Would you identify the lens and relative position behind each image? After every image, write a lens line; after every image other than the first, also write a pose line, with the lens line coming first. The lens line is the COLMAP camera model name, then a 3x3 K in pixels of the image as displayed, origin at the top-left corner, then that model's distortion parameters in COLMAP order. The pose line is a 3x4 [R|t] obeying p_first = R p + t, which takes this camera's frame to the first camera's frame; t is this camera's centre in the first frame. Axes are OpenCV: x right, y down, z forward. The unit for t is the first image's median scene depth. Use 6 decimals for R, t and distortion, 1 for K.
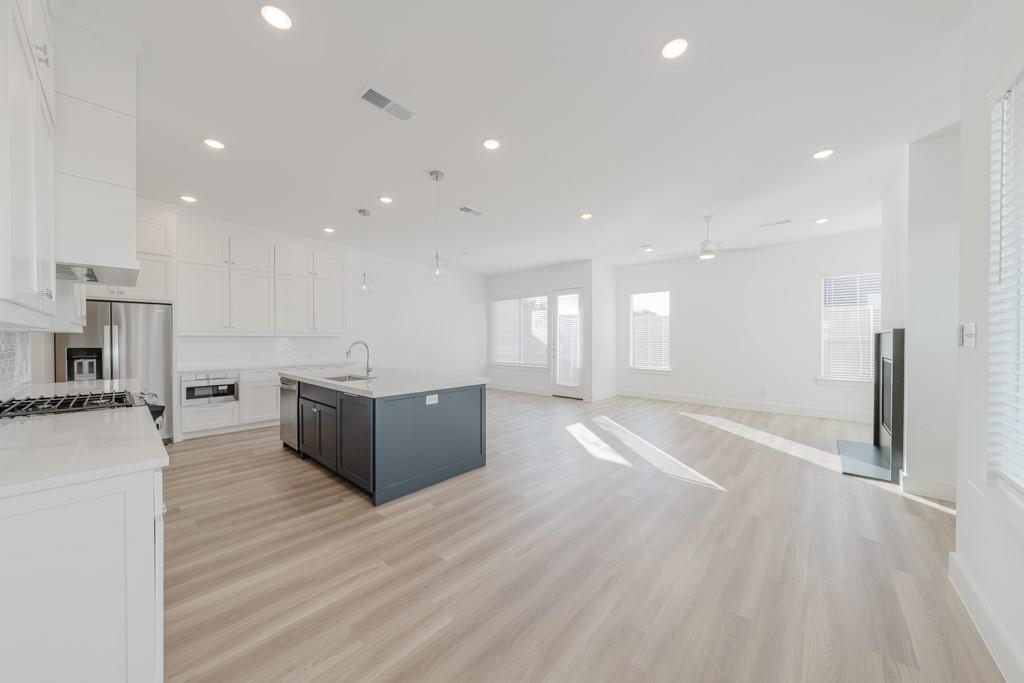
lens RADIAL K [[341.7, 0, 502.4], [0, 341.7, 342.0], [0, 0, 1]] dist [-0.000952, -0.000017]
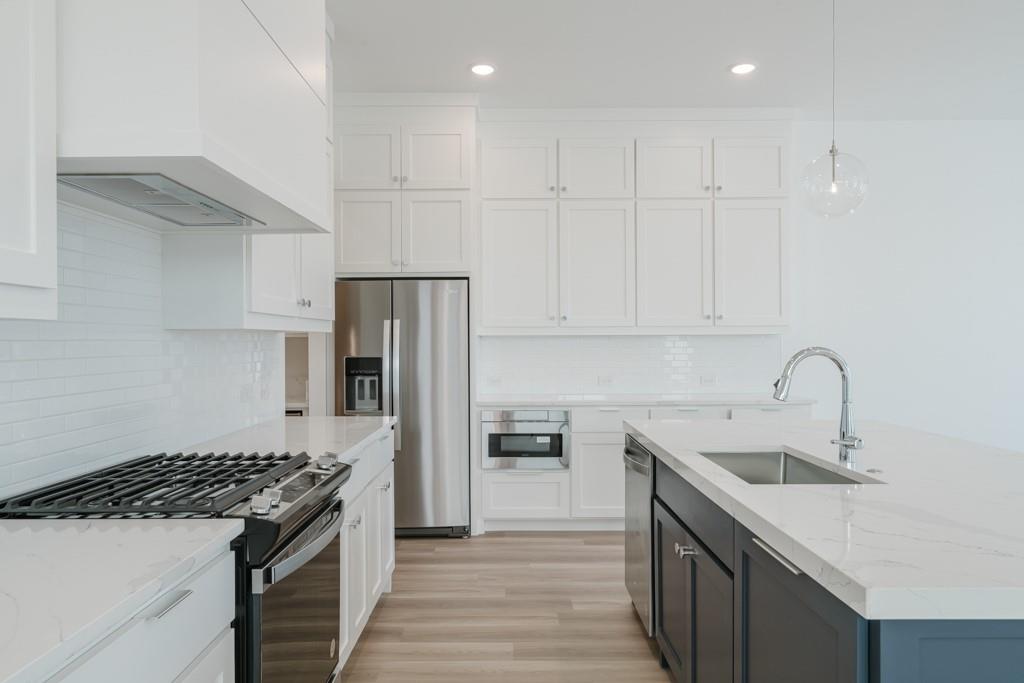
lens RADIAL K [[687.9, 0, 507.8], [0, 687.9, 339.5], [0, 0, 1]] dist [0.005553, 0.000037]
pose [[0.672263, -0.005730, -0.740290, -0.136055], [-0.002611, 0.999945, -0.010110, -0.002344], [0.740308, 0.008729, 0.672211, 0.352841]]
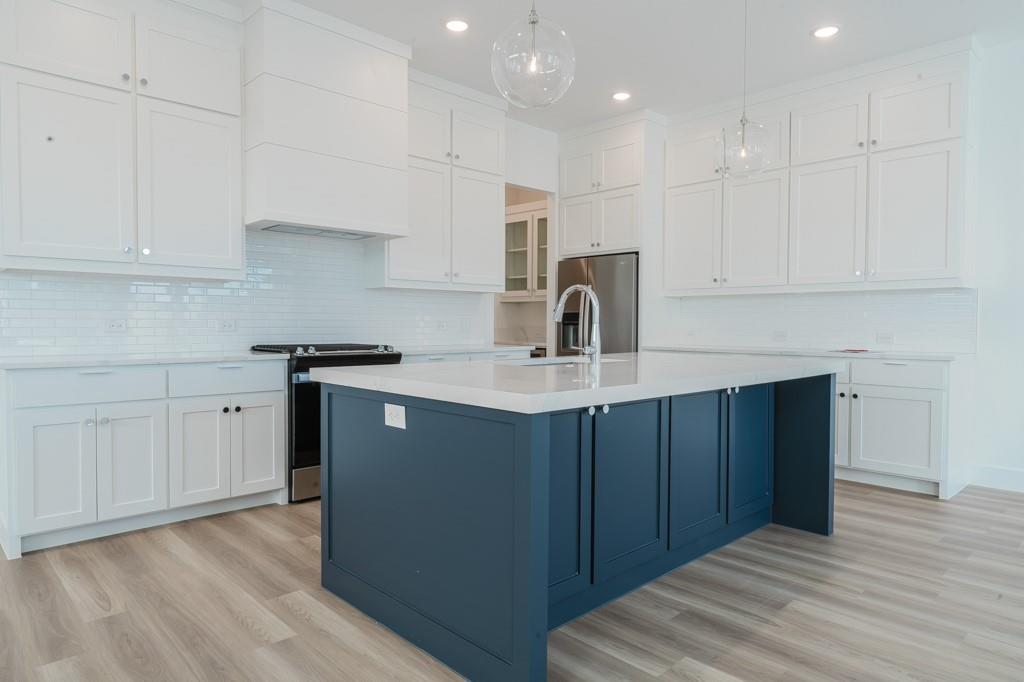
lens RADIAL K [[625.8, 0, 516.9], [0, 625.8, 344.2], [0, 0, 1]] dist [0.013987, -0.003113]
pose [[-0.051193, 0.032454, -0.998161, 0.390782], [-0.014192, 0.999347, 0.033221, 0.046070], [0.998588, 0.015867, -0.050699, 0.908256]]
